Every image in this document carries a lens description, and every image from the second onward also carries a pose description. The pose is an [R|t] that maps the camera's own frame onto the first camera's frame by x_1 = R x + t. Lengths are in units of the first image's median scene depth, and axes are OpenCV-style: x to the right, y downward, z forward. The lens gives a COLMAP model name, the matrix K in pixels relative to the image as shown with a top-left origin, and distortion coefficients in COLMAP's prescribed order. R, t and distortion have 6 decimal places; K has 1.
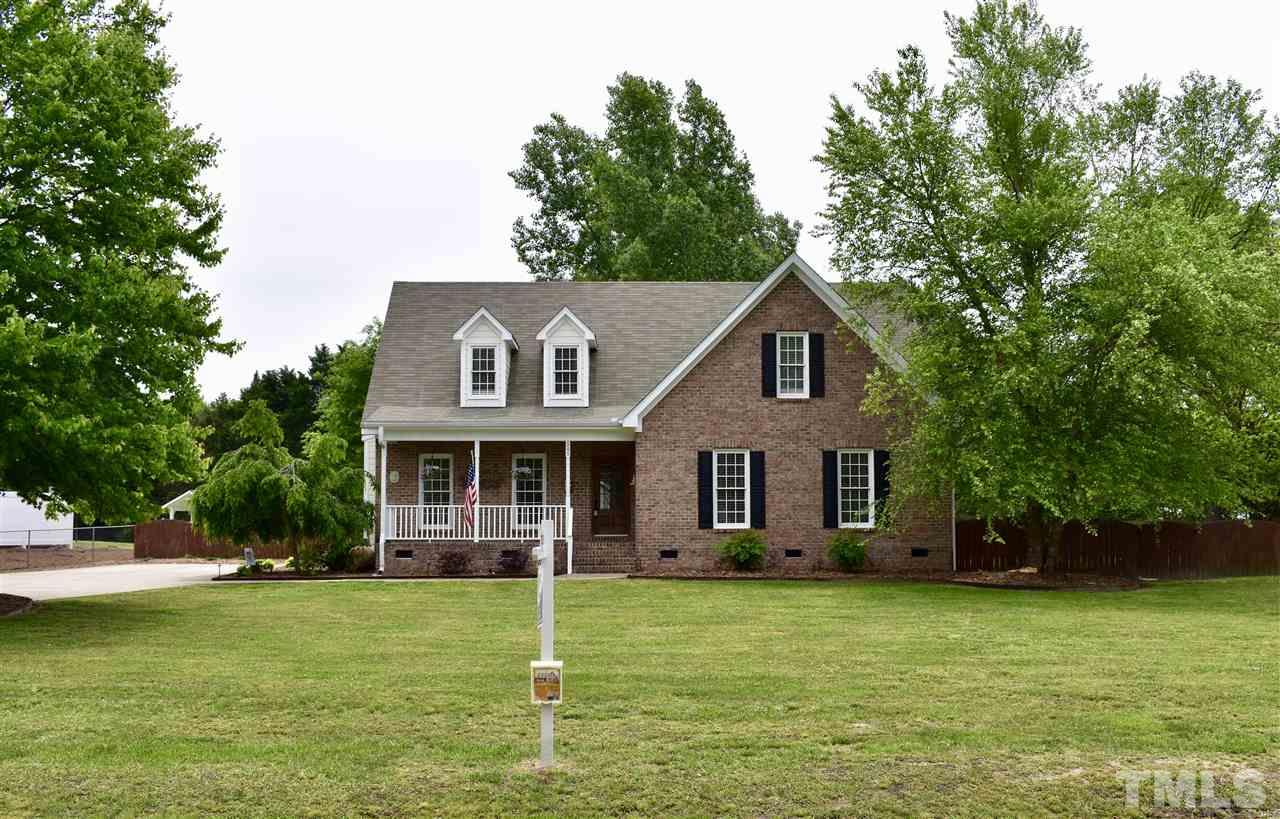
lens RADIAL K [[1010.0, 0, 640.0], [0, 1010.0, 409.5], [0, 0, 1]] dist [0.401062, -0.000138]
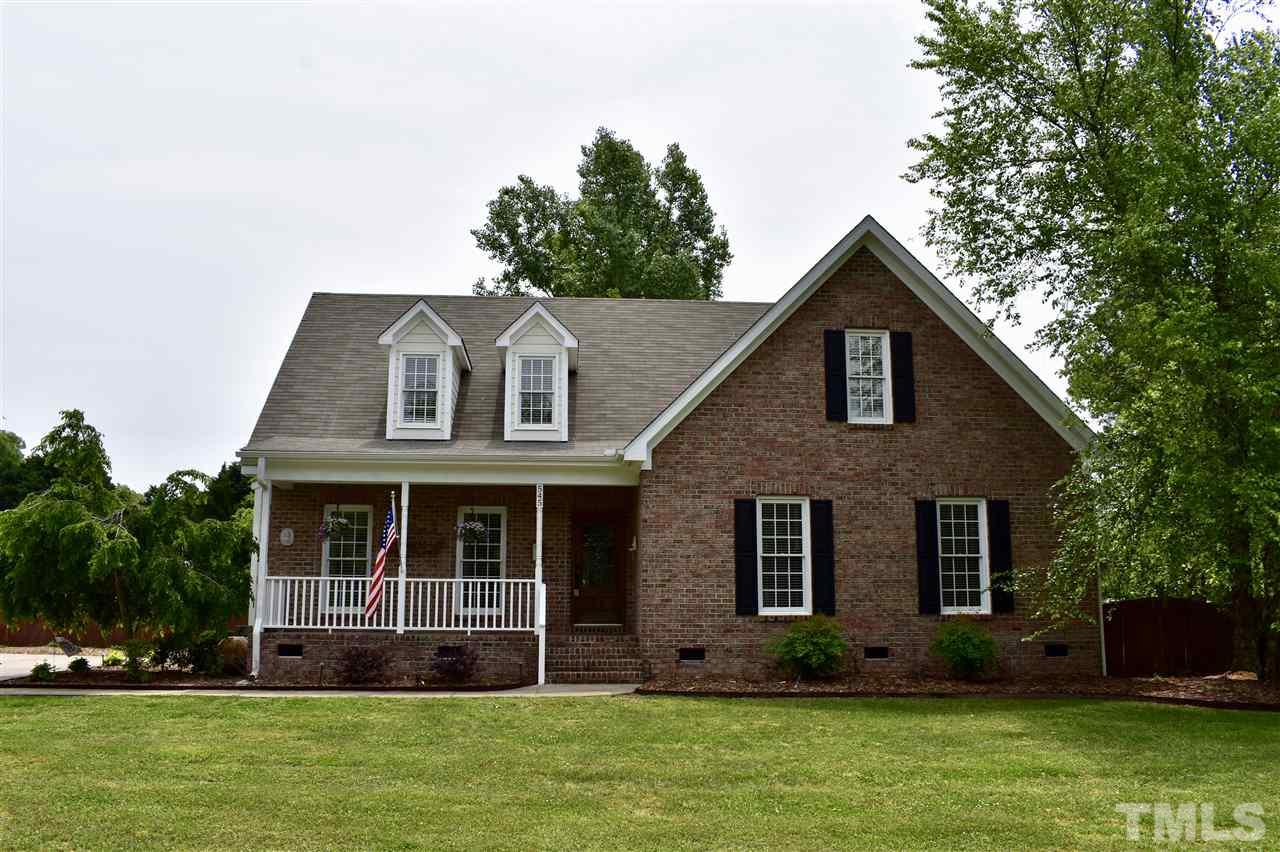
lens RADIAL K [[1005.2, 0, 640.0], [0, 1005.2, 426.0], [0, 0, 1]] dist [0.087319, 0.001793]
pose [[0.999040, 0.012806, 0.041890, -0.033311], [-0.009650, 0.997160, -0.074691, 0.042635], [-0.042728, 0.074215, 0.996326, 0.328643]]
